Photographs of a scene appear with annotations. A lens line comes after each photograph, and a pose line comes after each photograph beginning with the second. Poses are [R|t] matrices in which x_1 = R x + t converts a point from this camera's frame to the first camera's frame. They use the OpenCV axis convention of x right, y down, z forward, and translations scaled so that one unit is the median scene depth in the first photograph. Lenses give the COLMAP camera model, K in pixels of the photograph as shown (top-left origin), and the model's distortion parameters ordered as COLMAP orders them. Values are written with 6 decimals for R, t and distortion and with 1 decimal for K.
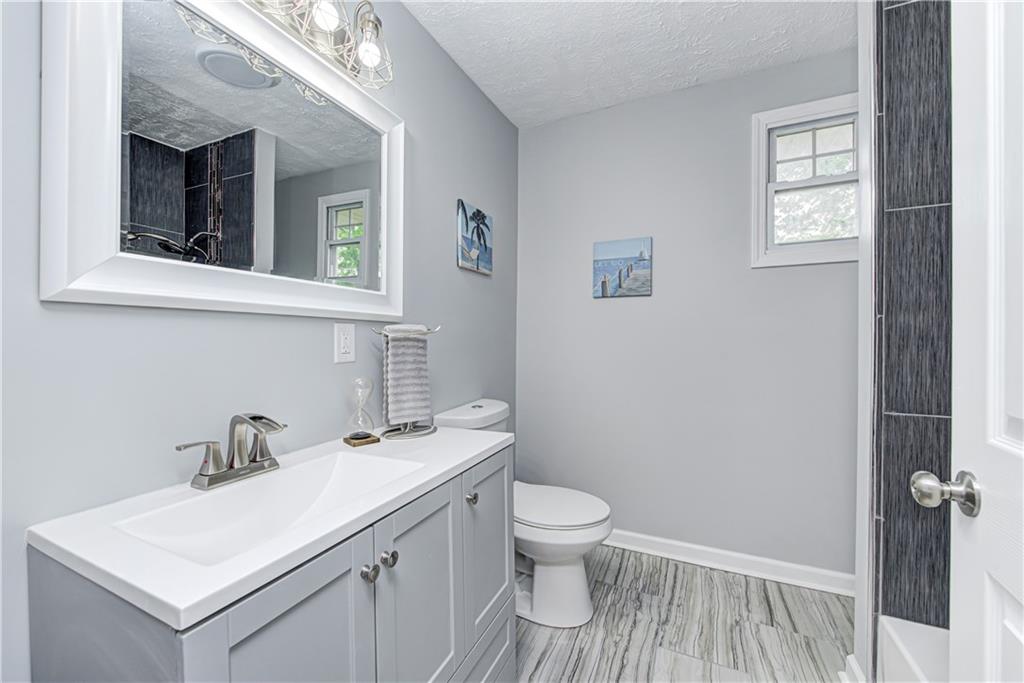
lens RADIAL K [[399.4, 0, 513.7], [0, 399.4, 340.0], [0, 0, 1]] dist [-0.010268, -0.000469]
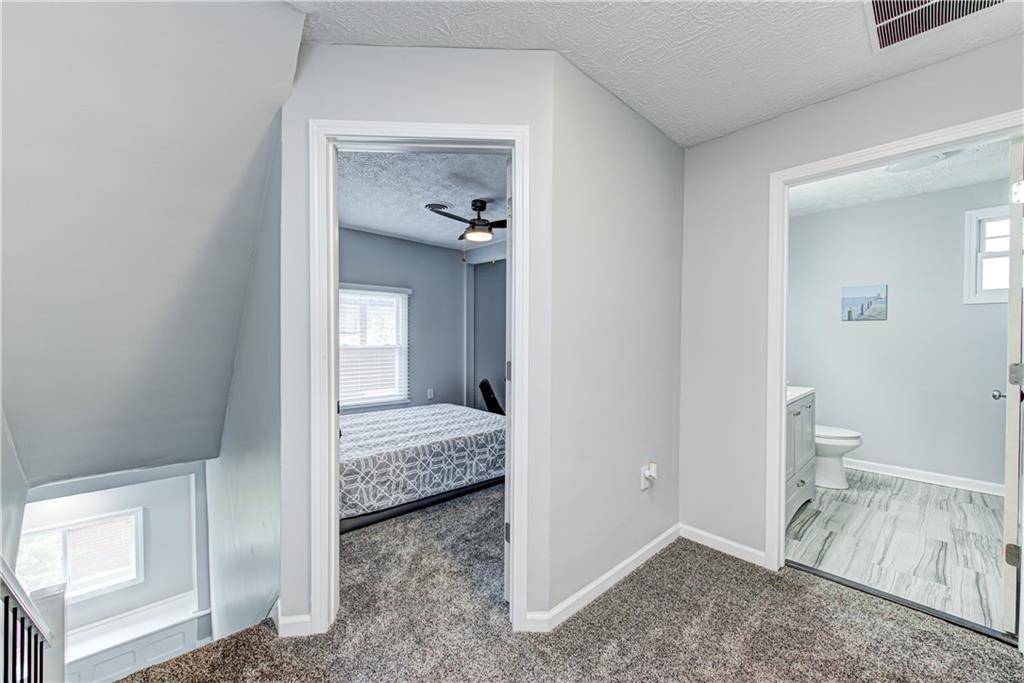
lens RADIAL K [[399.4, 0, 508.2], [0, 399.4, 339.9], [0, 0, 1]] dist [-0.010268, -0.000469]
pose [[0.921575, 0.008964, -0.388096, -0.467345], [-0.007886, 0.999959, 0.004369, -0.022355], [0.388120, -0.000966, 0.921608, -1.131296]]
